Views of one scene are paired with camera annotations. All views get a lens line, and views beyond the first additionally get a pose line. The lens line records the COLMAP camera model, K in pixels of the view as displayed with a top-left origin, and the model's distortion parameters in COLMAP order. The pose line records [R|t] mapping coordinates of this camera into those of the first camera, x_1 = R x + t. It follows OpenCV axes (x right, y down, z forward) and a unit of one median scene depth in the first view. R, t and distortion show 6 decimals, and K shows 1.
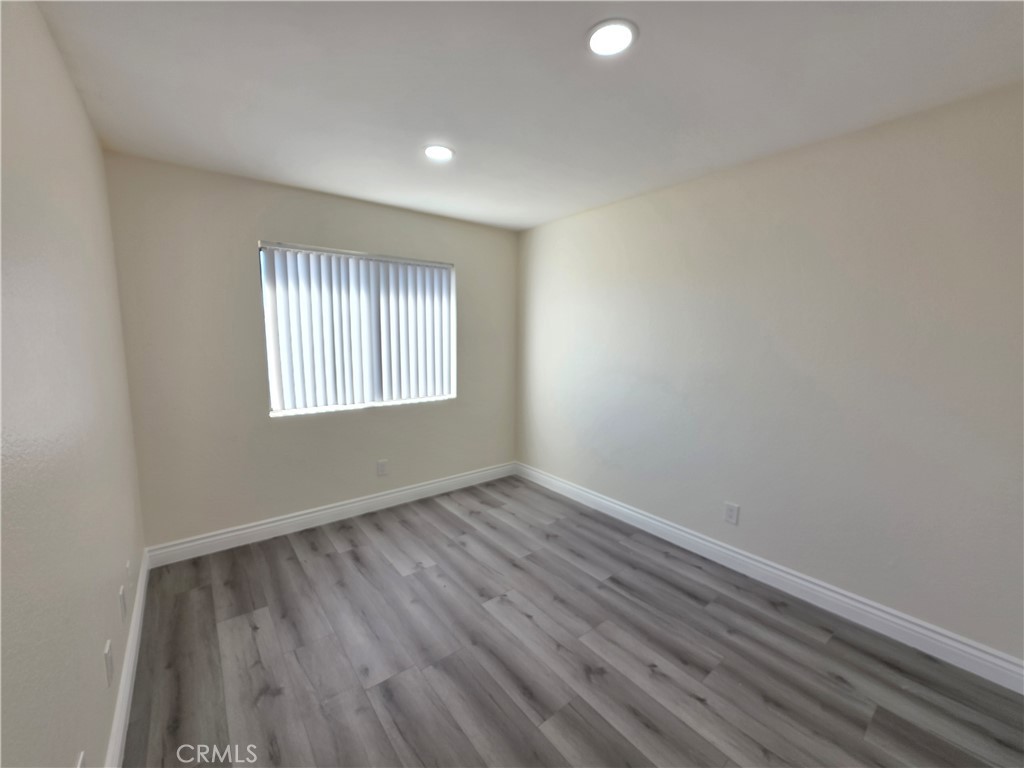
lens RADIAL K [[407.7, 0, 510.2], [0, 407.7, 381.4], [0, 0, 1]] dist [0.005722, 0.000023]
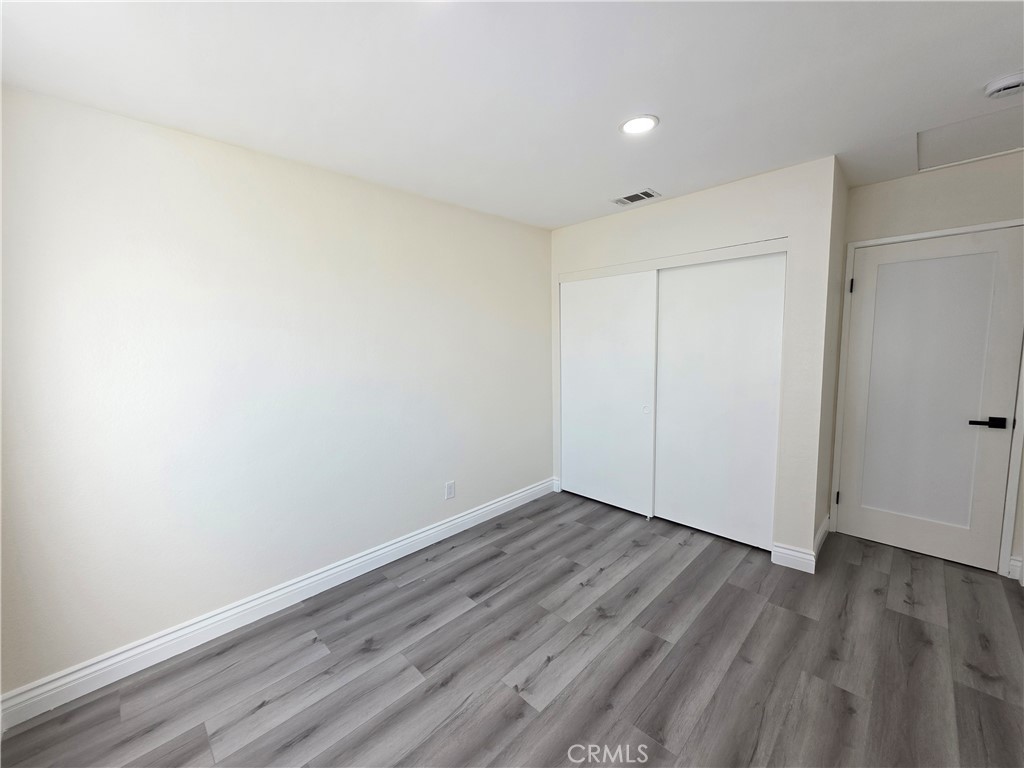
lens RADIAL K [[407.7, 0, 510.2], [0, 407.7, 381.4], [0, 0, 1]] dist [0.005722, 0.000023]
pose [[-0.108478, -0.104353, 0.988607, -0.730154], [0.139017, 0.983111, 0.119026, -0.123373], [-0.984331, 0.150345, -0.092139, 1.046141]]
